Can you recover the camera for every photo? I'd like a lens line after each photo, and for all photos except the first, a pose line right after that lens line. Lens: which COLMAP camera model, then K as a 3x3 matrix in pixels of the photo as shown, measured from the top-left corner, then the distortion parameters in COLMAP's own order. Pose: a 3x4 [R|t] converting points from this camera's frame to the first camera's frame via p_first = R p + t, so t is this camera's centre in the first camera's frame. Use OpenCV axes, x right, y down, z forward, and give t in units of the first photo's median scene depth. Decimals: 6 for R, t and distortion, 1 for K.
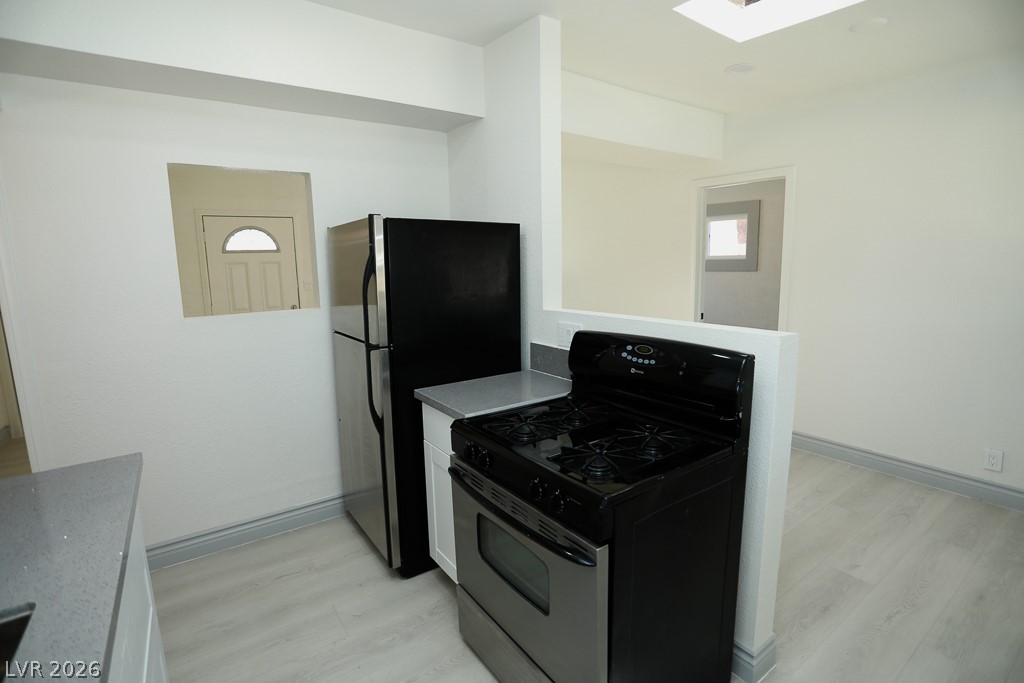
lens RADIAL K [[493.6, 0, 518.0], [0, 493.6, 340.3], [0, 0, 1]] dist [-0.058750, 0.023452]
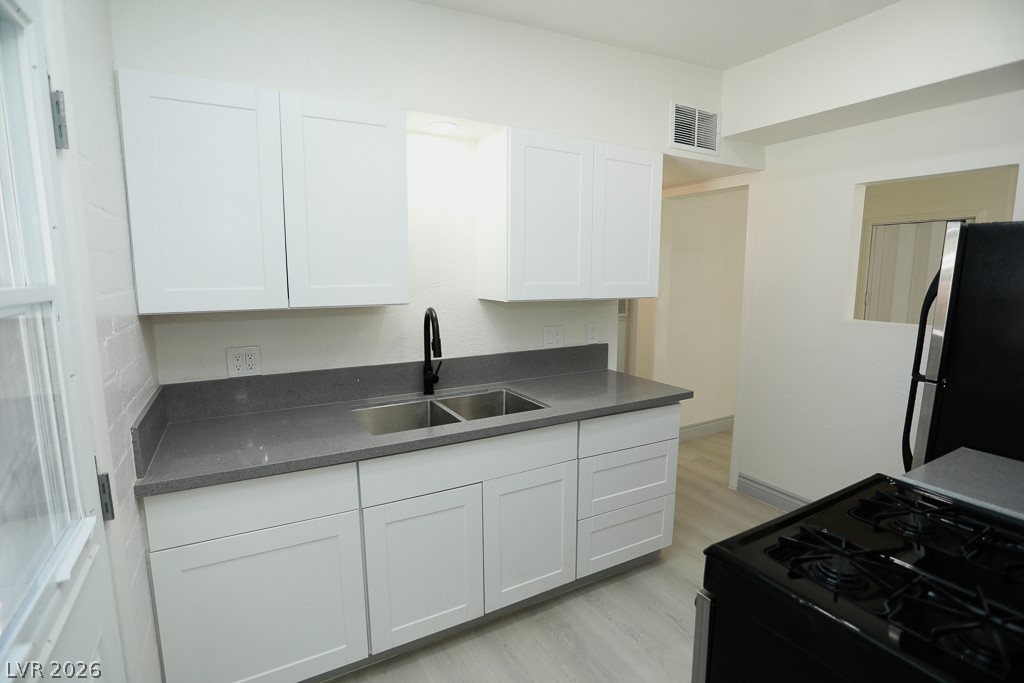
lens RADIAL K [[493.6, 0, 520.9], [0, 493.6, 343.2], [0, 0, 1]] dist [-0.058750, 0.023452]
pose [[-0.045148, 0.169791, -0.984445, 0.207796], [-0.163212, 0.970955, 0.174950, -0.028896], [0.985557, 0.168572, -0.016125, 0.118282]]
